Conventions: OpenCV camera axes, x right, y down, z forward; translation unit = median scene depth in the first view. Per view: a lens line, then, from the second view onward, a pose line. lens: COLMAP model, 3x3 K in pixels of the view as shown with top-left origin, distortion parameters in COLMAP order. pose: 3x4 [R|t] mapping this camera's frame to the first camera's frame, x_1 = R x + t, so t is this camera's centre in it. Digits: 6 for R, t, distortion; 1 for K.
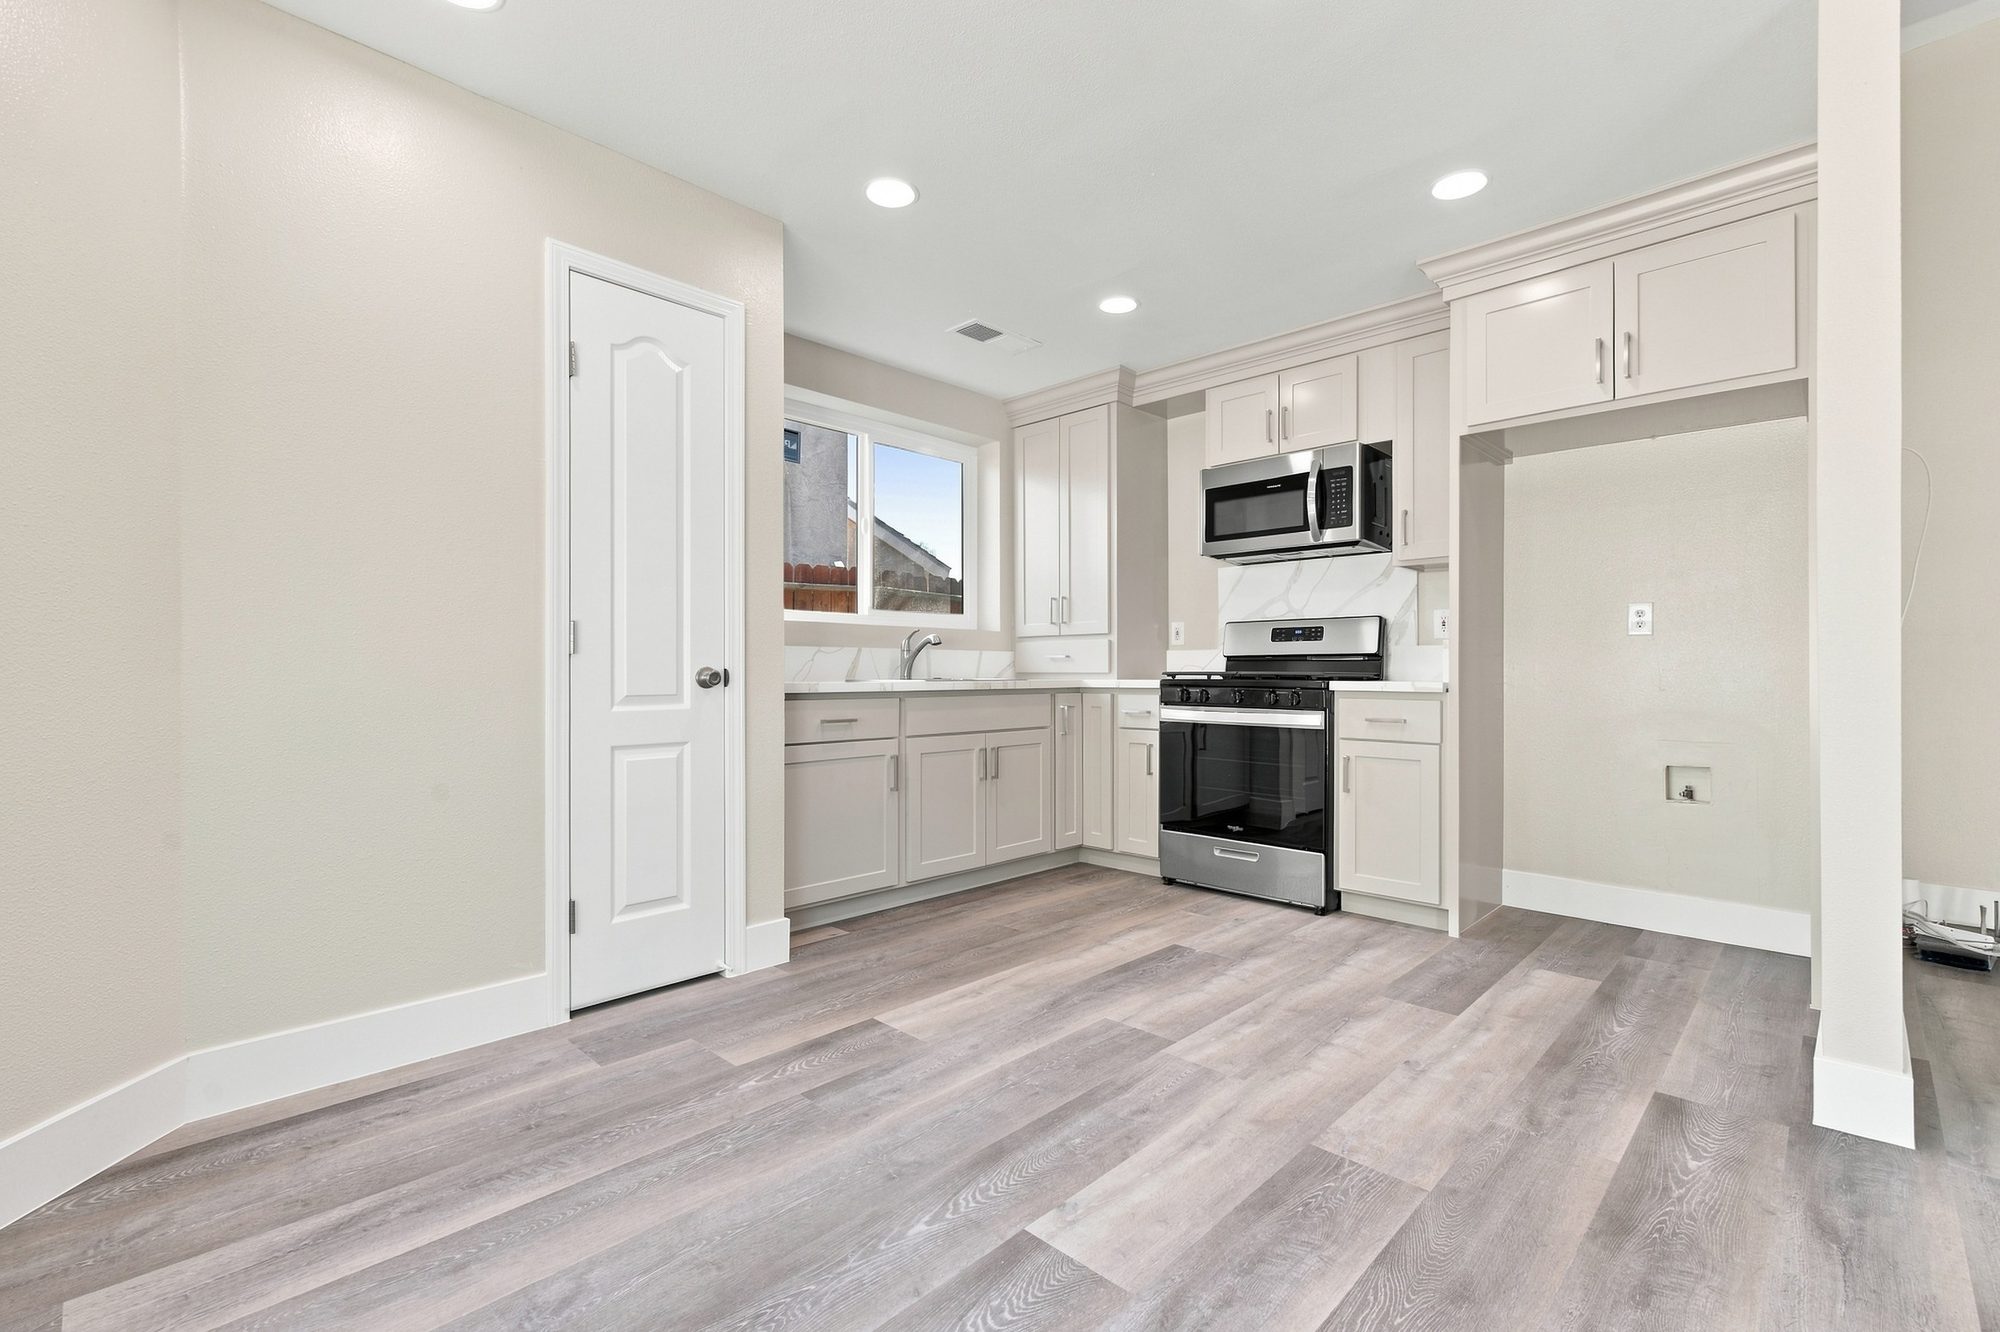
lens RADIAL K [[893.3, 0, 993.0], [0, 893.3, 663.1], [0, 0, 1]] dist [-0.000073, -0.000680]
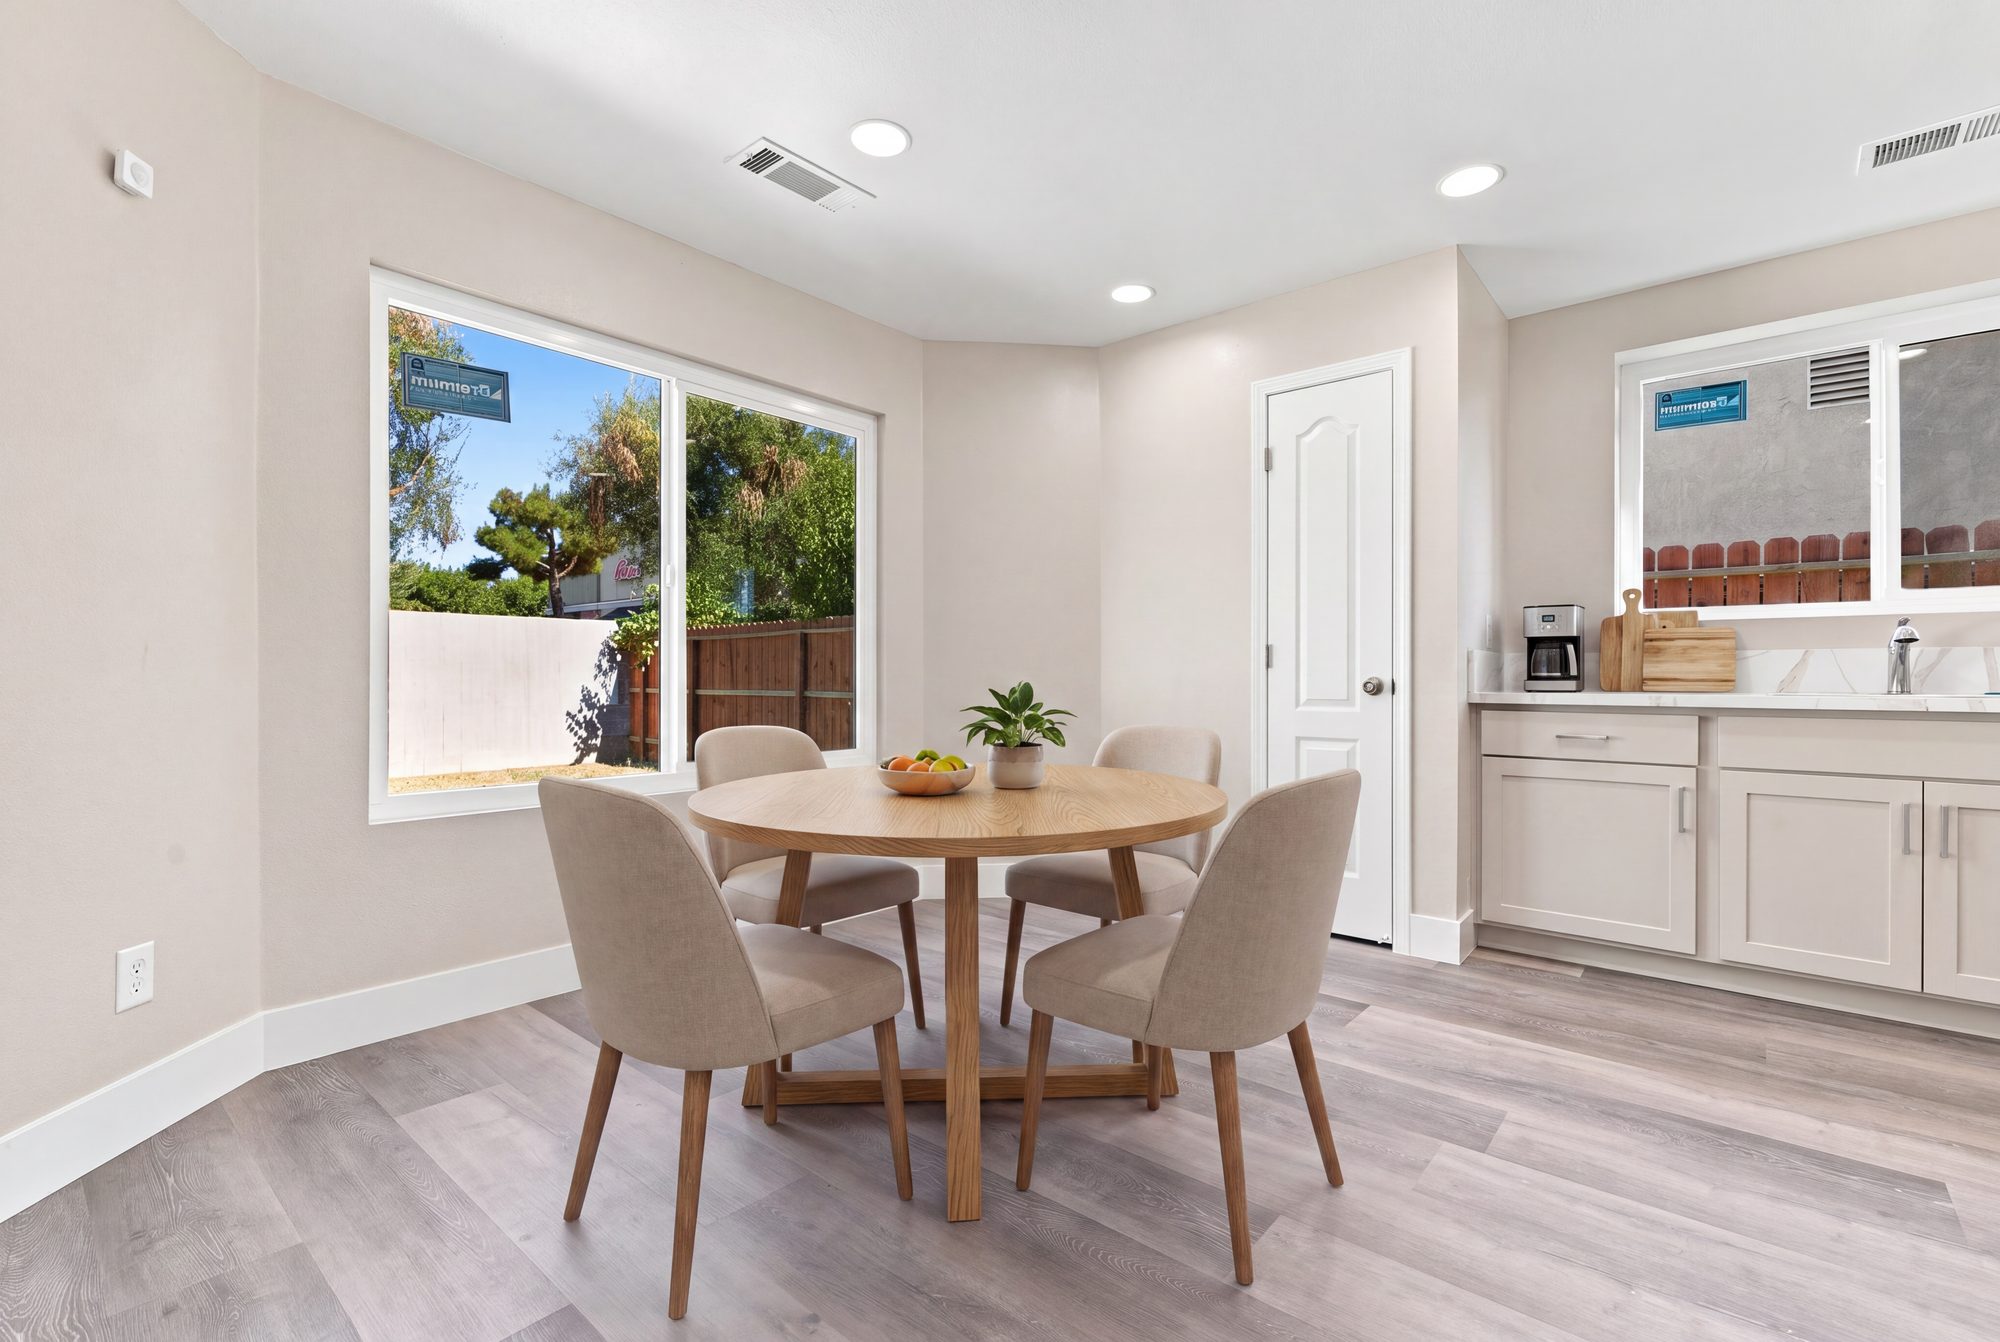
lens RADIAL K [[893.3, 0, 992.7], [0, 893.3, 676.7], [0, 0, 1]] dist [-0.000073, -0.000680]
pose [[0.051387, 0.001886, -0.998677, 0.760125], [0.009531, 0.999952, 0.002379, -0.003978], [0.998633, -0.009640, 0.051367, 0.411615]]
